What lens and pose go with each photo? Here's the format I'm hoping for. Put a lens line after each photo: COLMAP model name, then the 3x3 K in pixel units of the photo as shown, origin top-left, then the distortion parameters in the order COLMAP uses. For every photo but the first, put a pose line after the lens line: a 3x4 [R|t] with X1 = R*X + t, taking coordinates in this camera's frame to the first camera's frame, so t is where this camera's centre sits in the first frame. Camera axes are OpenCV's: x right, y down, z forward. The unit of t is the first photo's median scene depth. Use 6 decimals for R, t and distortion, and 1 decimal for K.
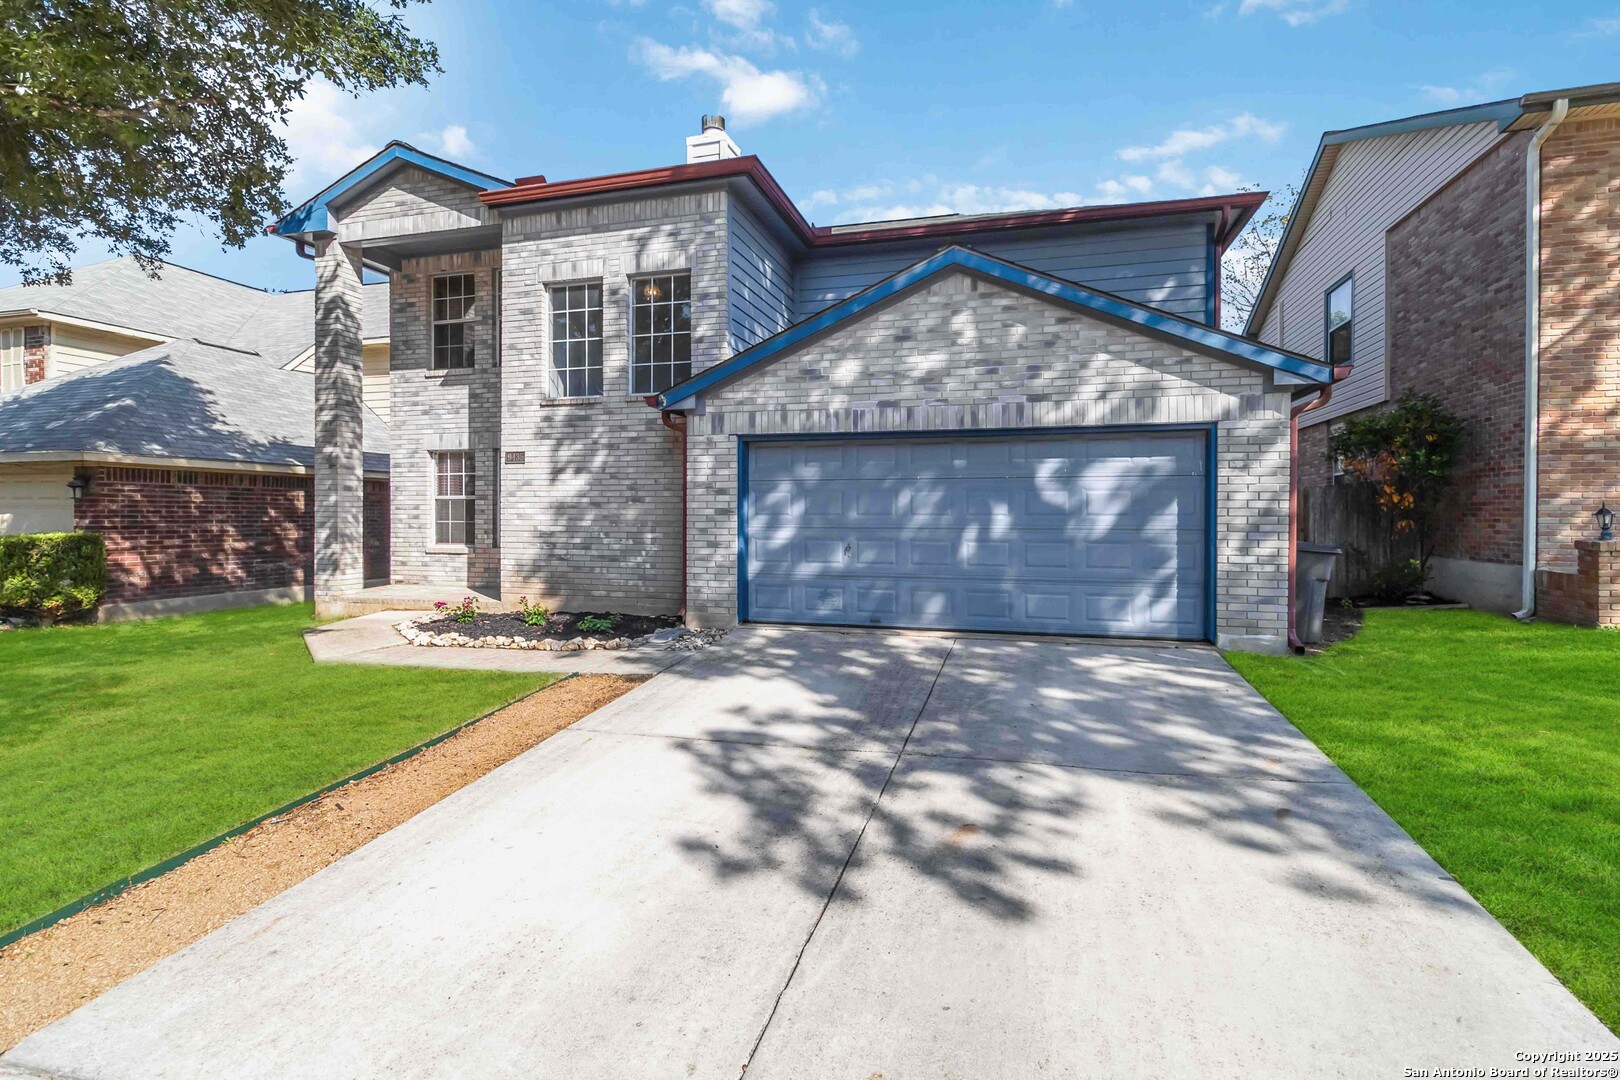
lens RADIAL K [[758.4, 0, 811.5], [0, 758.4, 528.9], [0, 0, 1]] dist [-0.002358, -0.000308]
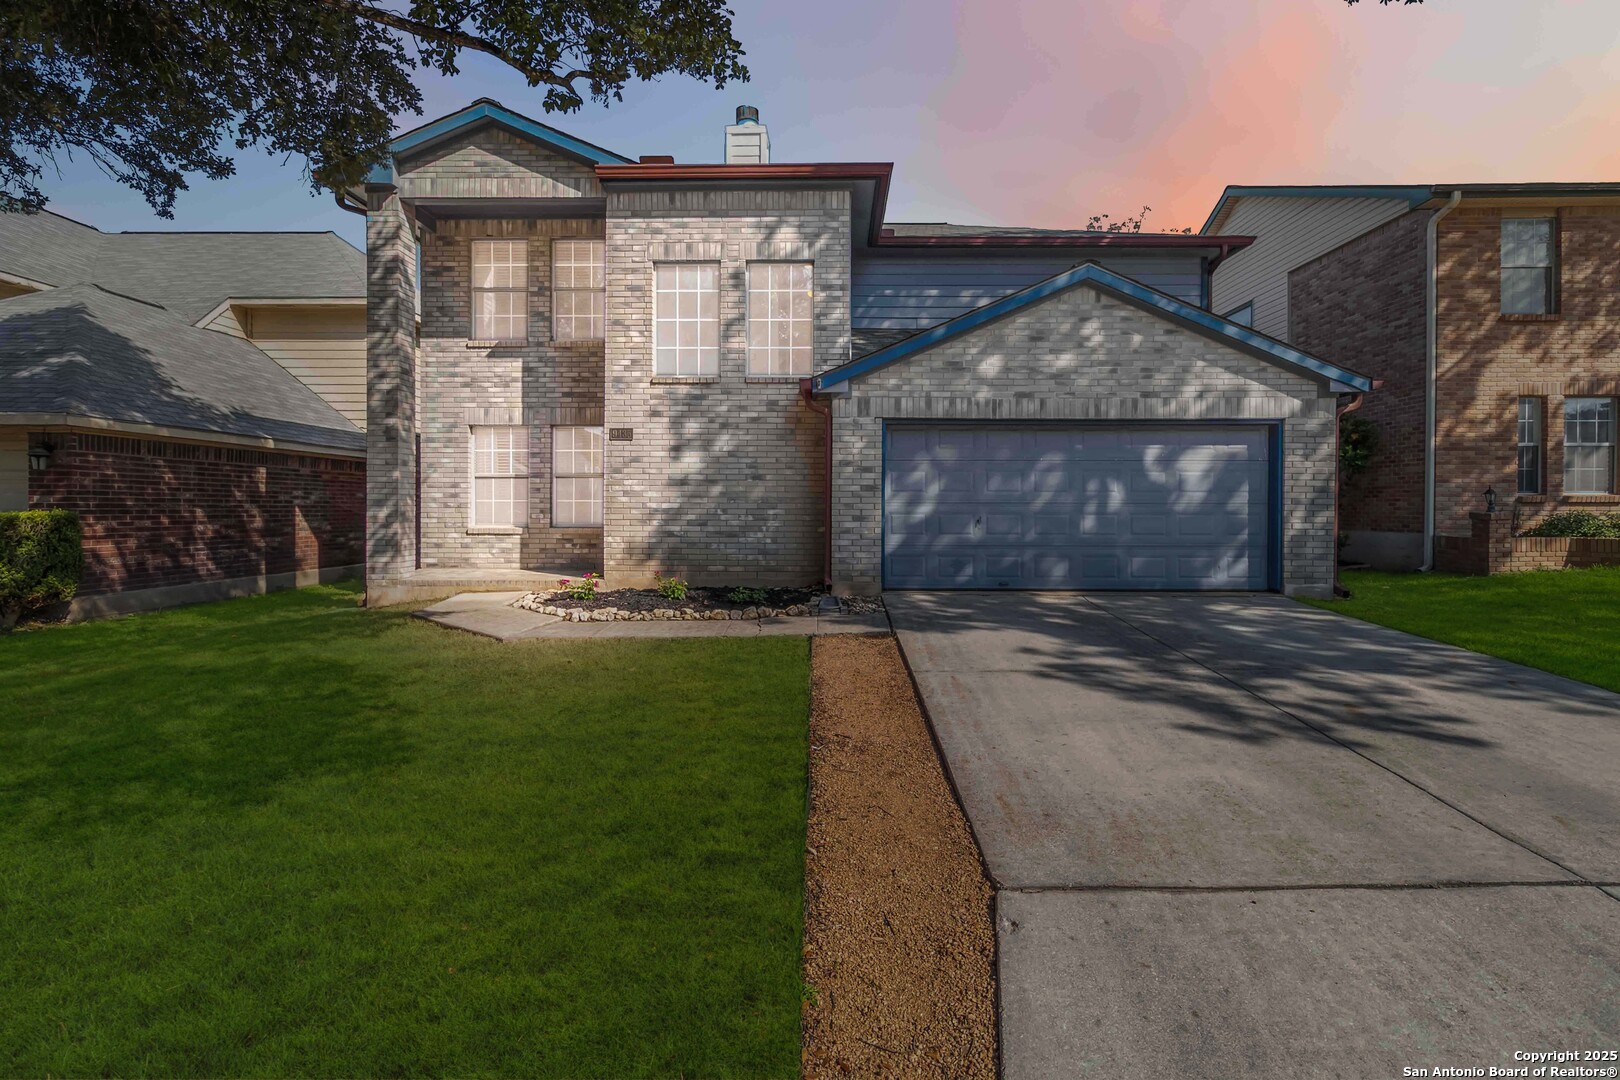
lens RADIAL K [[758.4, 0, 838.9], [0, 758.4, 521.6], [0, 0, 1]] dist [-0.002358, -0.000308]
pose [[0.967215, -0.004224, 0.253924, -0.397880], [0.003587, 0.999989, 0.002972, 0.020042], [-0.253933, -0.001963, 0.967220, -0.037552]]
